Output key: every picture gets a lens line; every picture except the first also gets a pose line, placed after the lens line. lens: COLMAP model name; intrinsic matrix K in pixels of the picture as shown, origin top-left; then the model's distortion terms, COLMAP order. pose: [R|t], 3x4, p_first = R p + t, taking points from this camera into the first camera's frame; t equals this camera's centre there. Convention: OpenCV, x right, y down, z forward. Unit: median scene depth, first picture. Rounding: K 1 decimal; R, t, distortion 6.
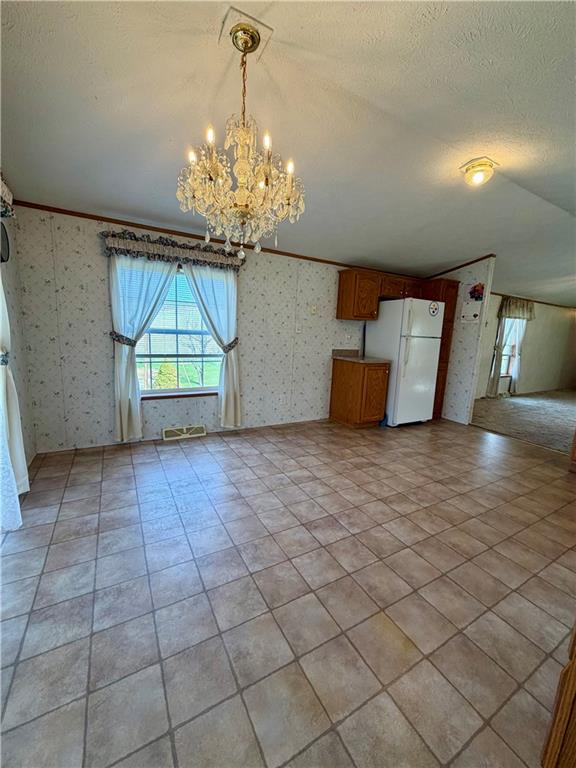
lens RADIAL K [[305.4, 0, 287.6], [0, 305.4, 382.1], [0, 0, 1]] dist [-0.003810, 0.000659]
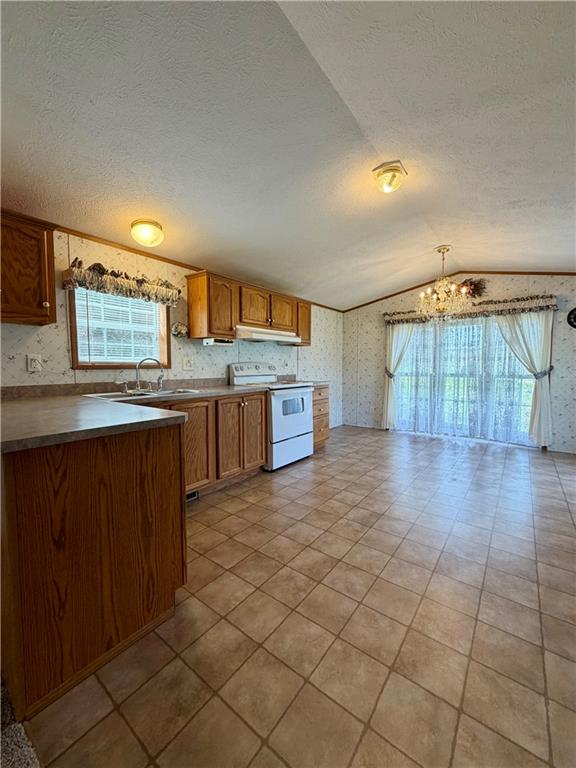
lens RADIAL K [[305.4, 0, 285.0], [0, 305.4, 381.7], [0, 0, 1]] dist [-0.003810, 0.000659]
pose [[-0.923106, -0.023325, -0.383836, 0.679730], [-0.101824, 0.977357, 0.185488, -0.171309], [0.370818, 0.210309, -0.904579, 1.435898]]
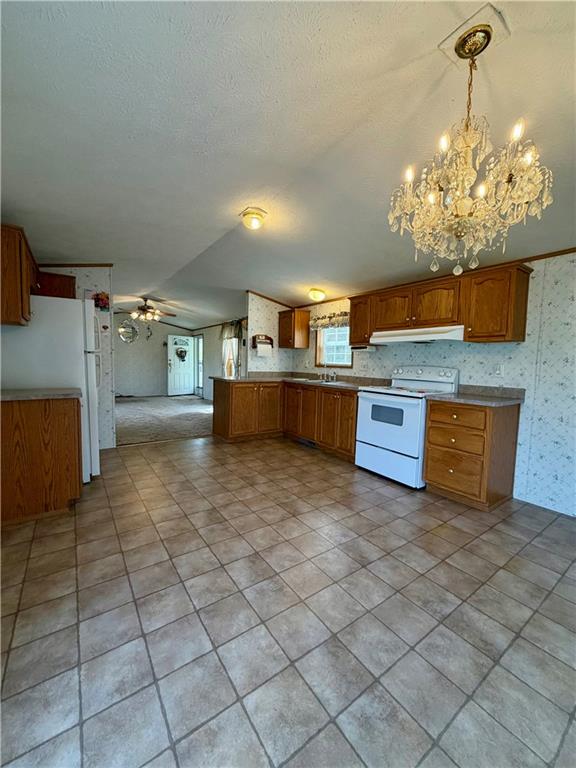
lens RADIAL K [[305.4, 0, 289.5], [0, 305.4, 382.1], [0, 0, 1]] dist [-0.003810, 0.000659]
pose [[-0.105152, -0.116139, 0.987651, -0.563909], [0.140127, 0.981518, 0.130337, -0.161065], [-0.984534, 0.152102, -0.086934, 0.909153]]
